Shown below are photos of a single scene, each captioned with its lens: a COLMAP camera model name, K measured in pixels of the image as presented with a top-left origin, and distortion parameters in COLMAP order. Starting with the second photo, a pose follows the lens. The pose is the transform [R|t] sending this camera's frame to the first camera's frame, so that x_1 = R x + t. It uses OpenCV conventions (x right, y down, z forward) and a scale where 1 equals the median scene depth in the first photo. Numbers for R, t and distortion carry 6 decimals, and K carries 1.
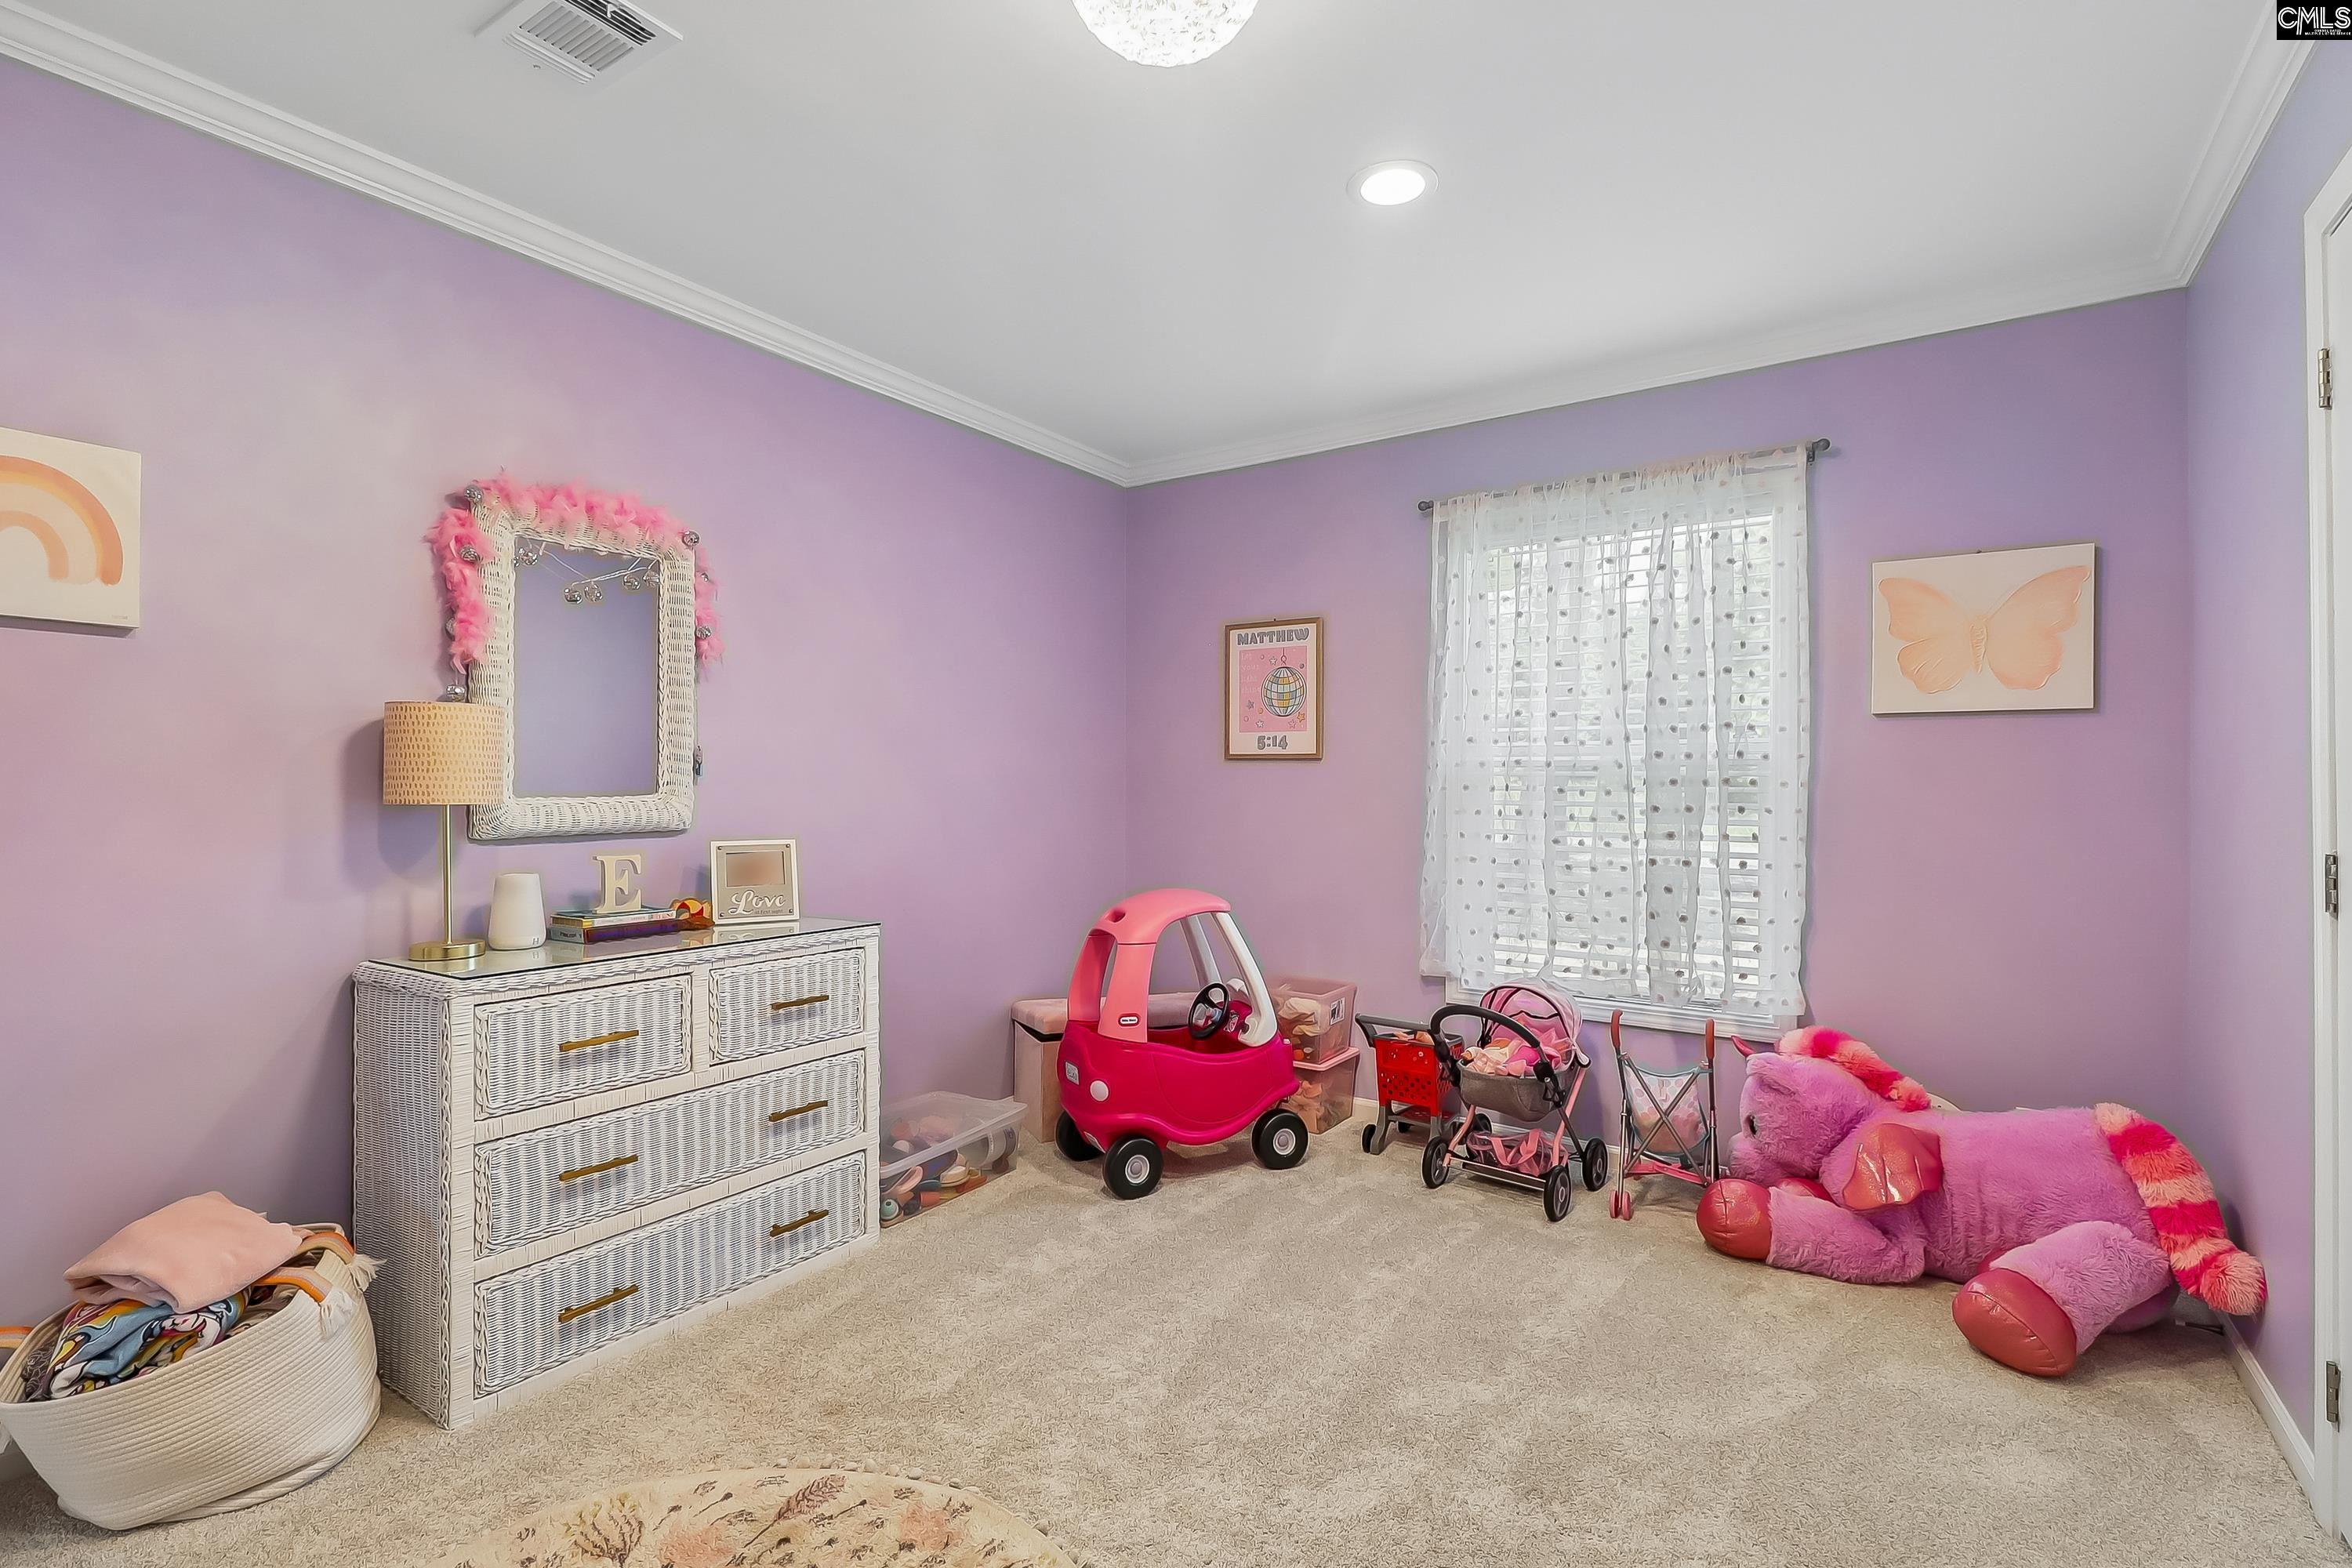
lens RADIAL K [[1093.7, 0, 1169.0], [0, 1093.7, 772.7], [0, 0, 1]] dist [0.000160, -0.000393]
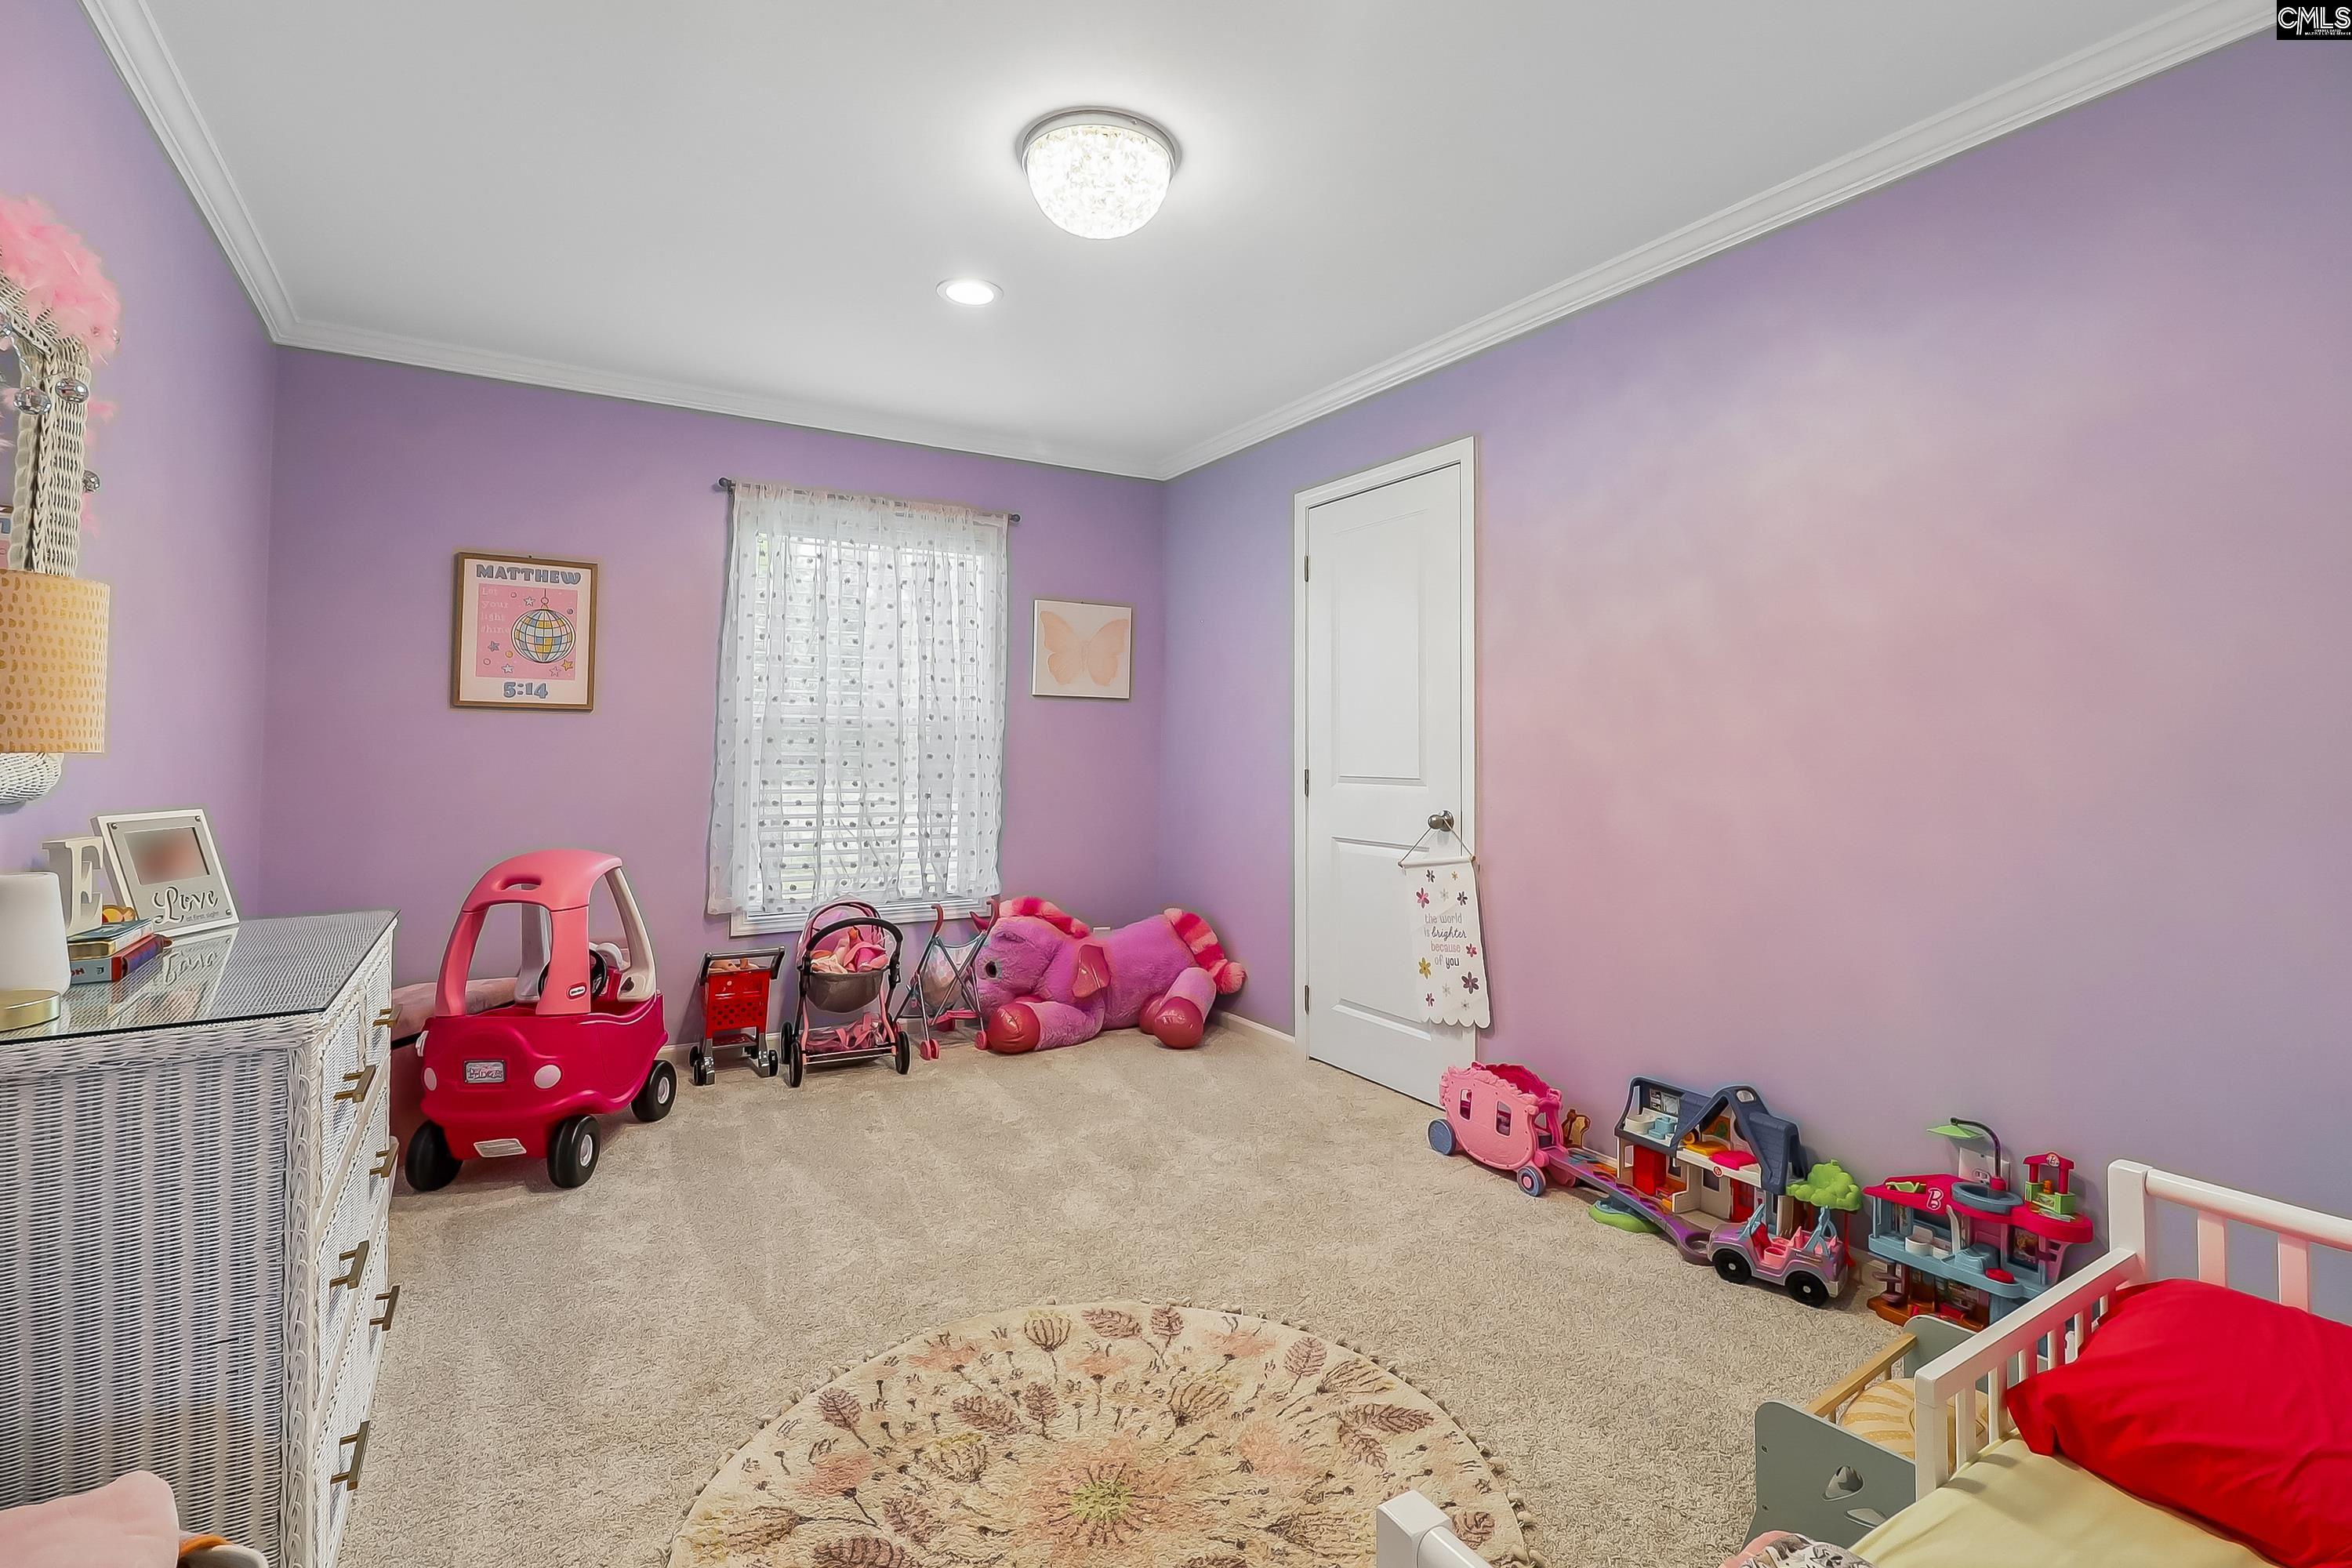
lens RADIAL K [[1061.5, 0, 1173.1], [0, 1061.5, 740.9], [0, 0, 1]] dist [0.000646, -0.000118]
pose [[0.409665, 0.008676, 0.912195, -0.686583], [-0.014616, 0.999889, -0.002945, 0.013314], [-0.912119, -0.012126, 0.409746, 0.196207]]
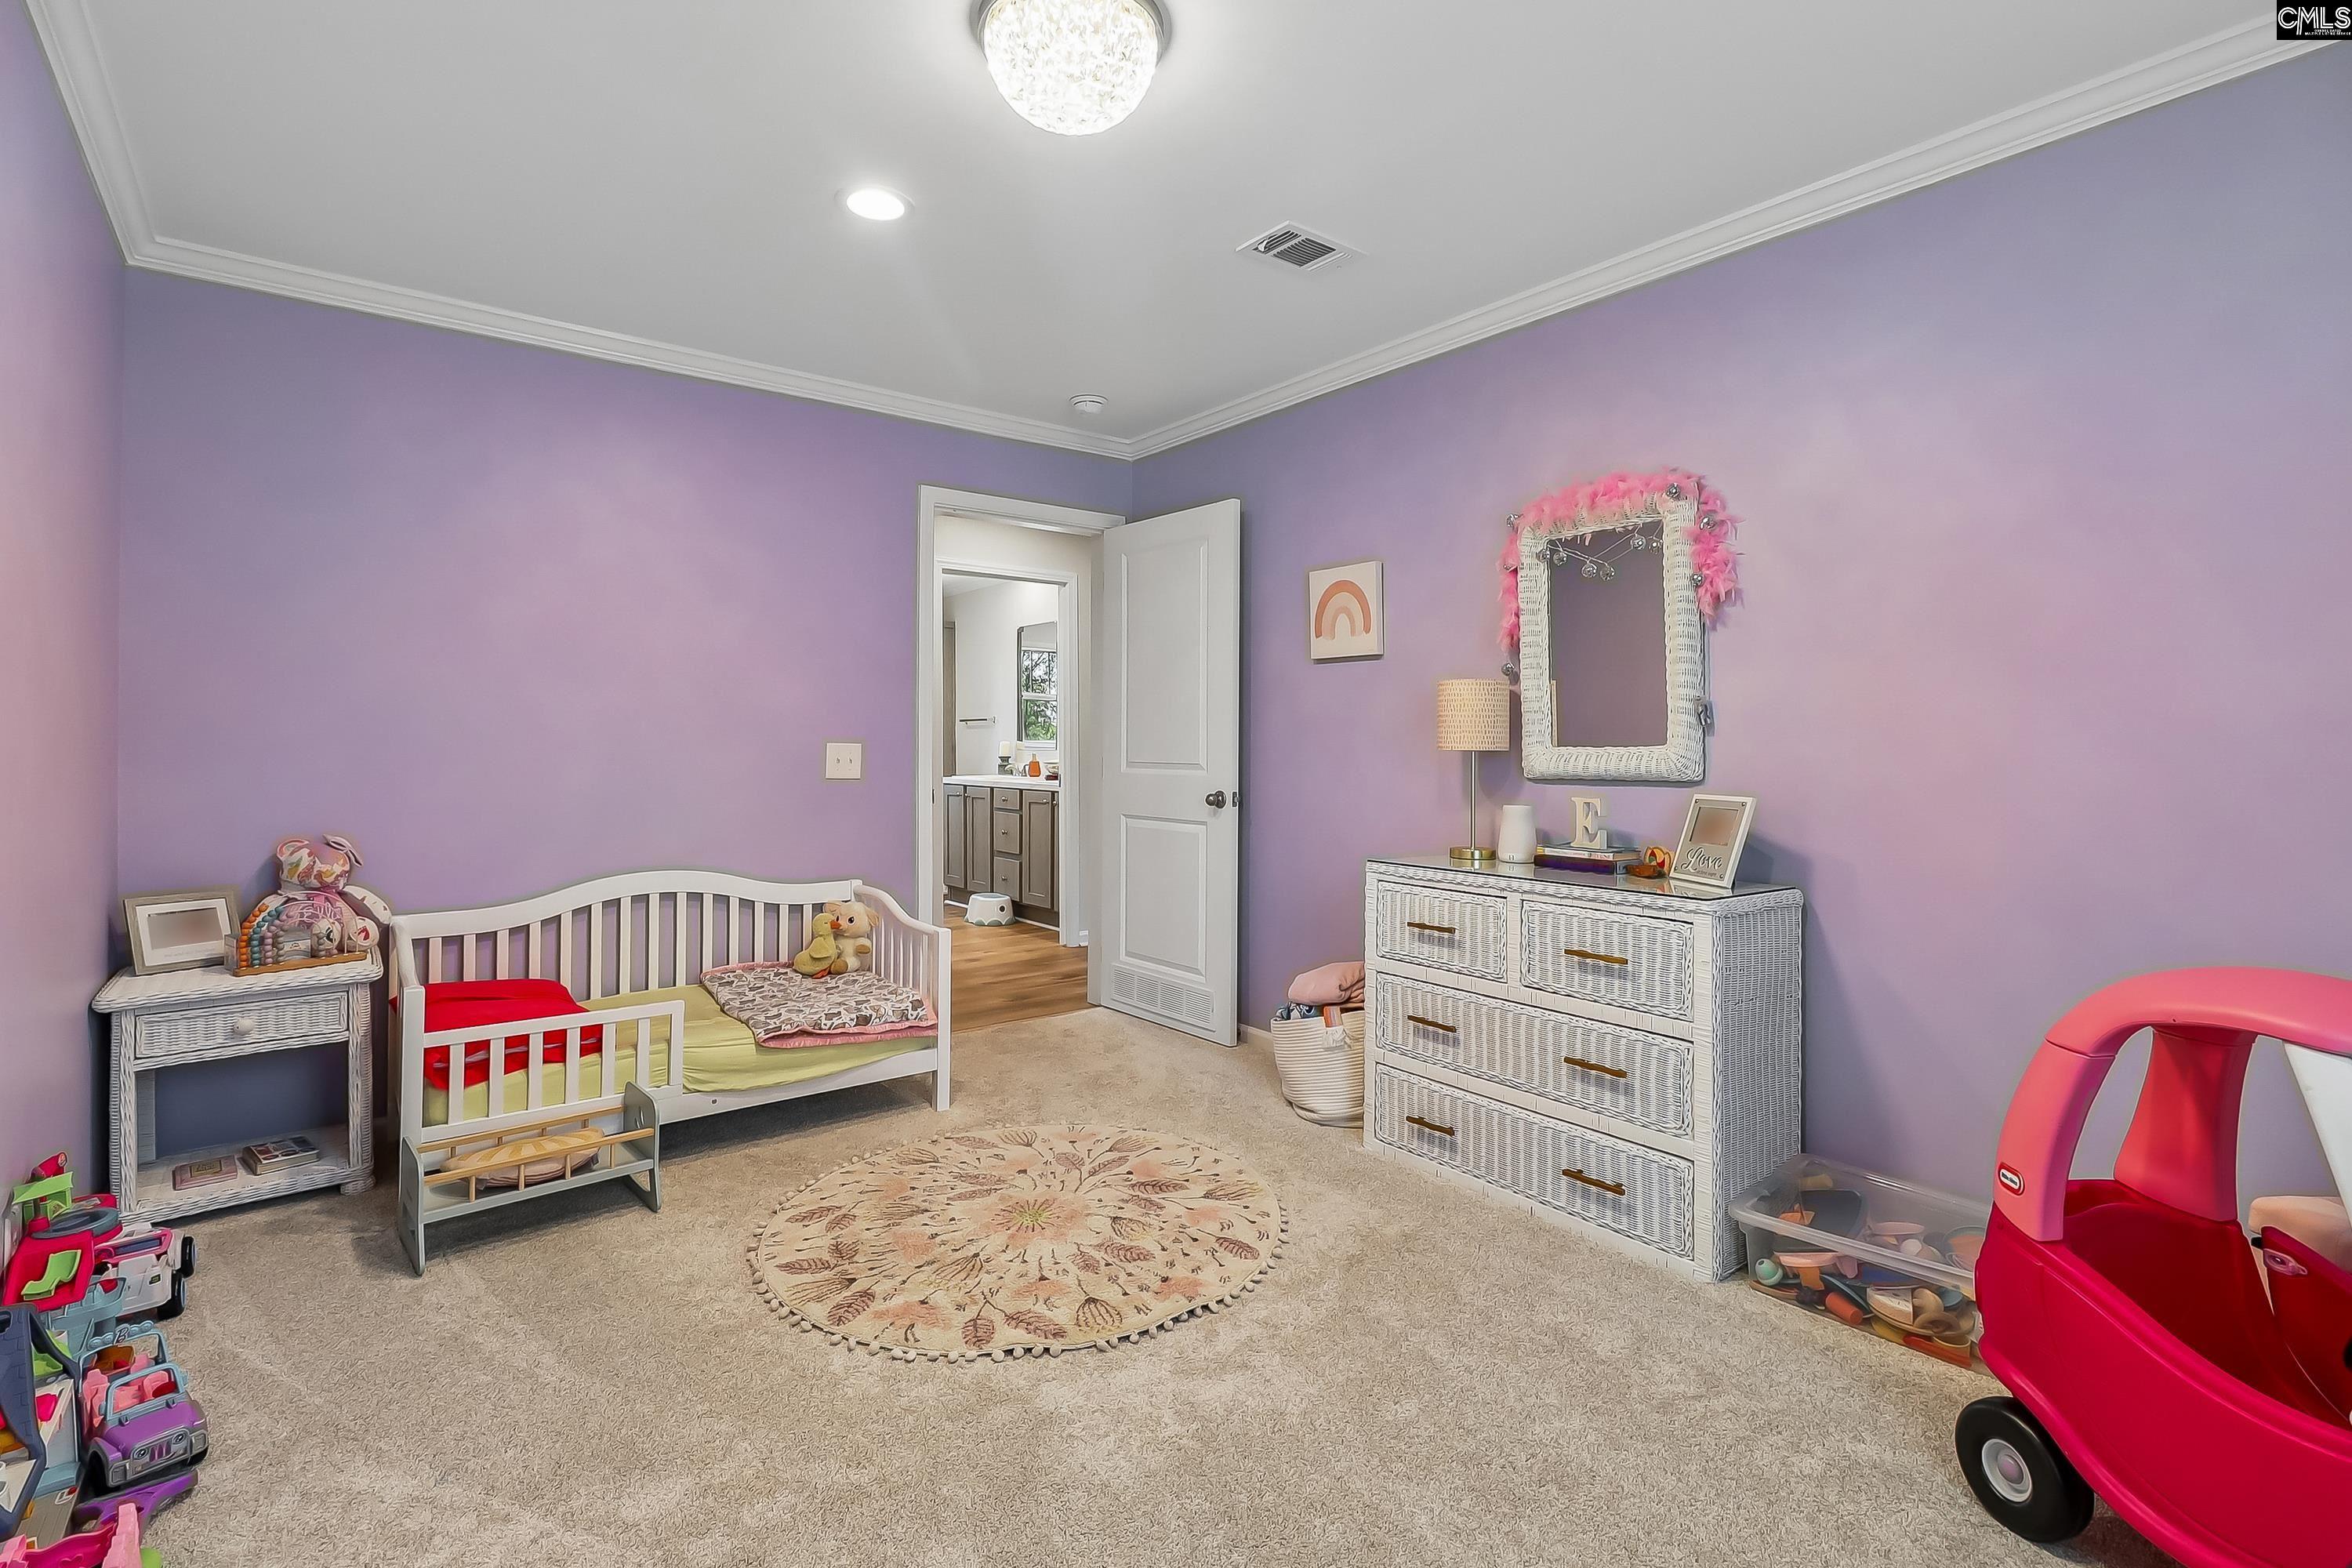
lens RADIAL K [[1061.5, 0, 1173.1], [0, 1061.5, 740.9], [0, 0, 1]] dist [0.000646, -0.000118]
pose [[-0.308187, -0.007578, -0.951296, 0.596288], [0.005896, 0.999934, -0.009875, 0.021838], [0.951308, -0.008652, -0.308121, 0.819651]]
